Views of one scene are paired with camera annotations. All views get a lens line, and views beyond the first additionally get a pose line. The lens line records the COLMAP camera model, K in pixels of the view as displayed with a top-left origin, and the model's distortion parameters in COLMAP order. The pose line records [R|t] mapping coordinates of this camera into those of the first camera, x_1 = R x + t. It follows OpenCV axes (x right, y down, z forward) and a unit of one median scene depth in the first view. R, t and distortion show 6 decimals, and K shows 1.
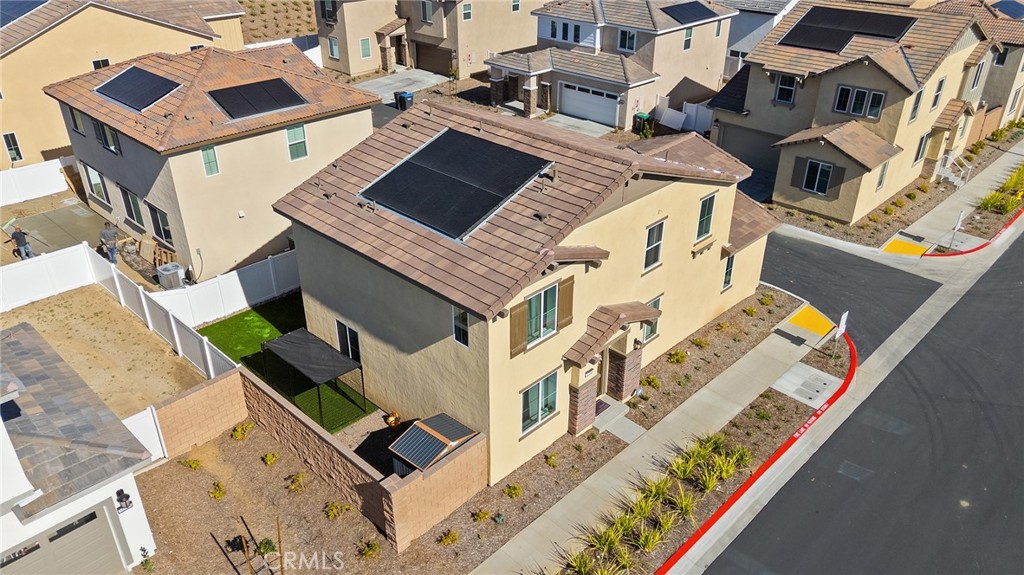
lens RADIAL K [[751.3, 0, 512.0], [0, 751.3, 287.5], [0, 0, 1]] dist [0.077706, -0.084461]
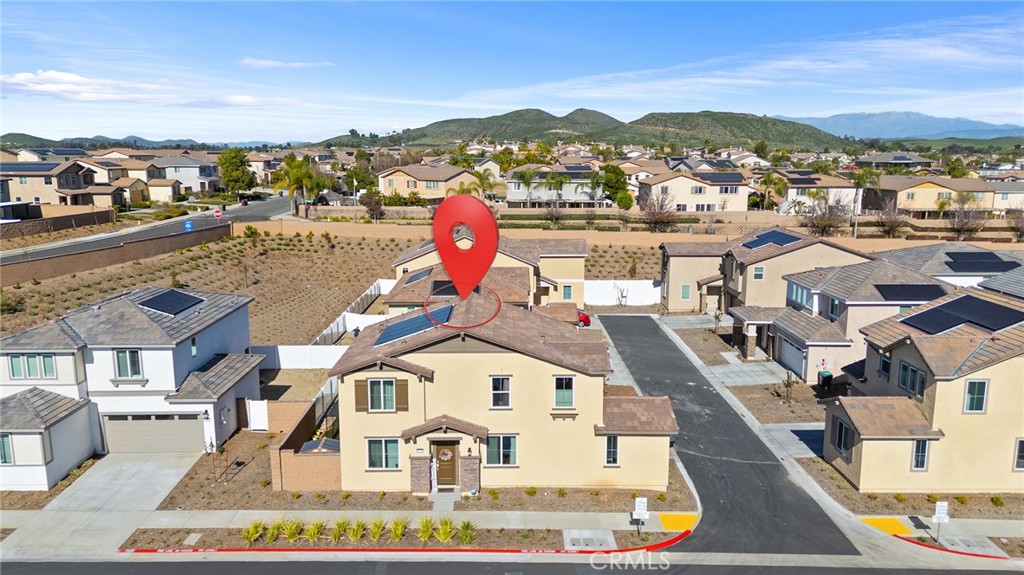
lens RADIAL K [[751.3, 0, 512.0], [0, 751.3, 287.5], [0, 0, 1]] dist [0.077706, -0.084461]
pose [[0.702374, 0.123182, -0.701068, 0.925487], [-0.347079, 0.919161, -0.186224, 0.018267], [0.621455, 0.374125, 0.688349, -0.078421]]
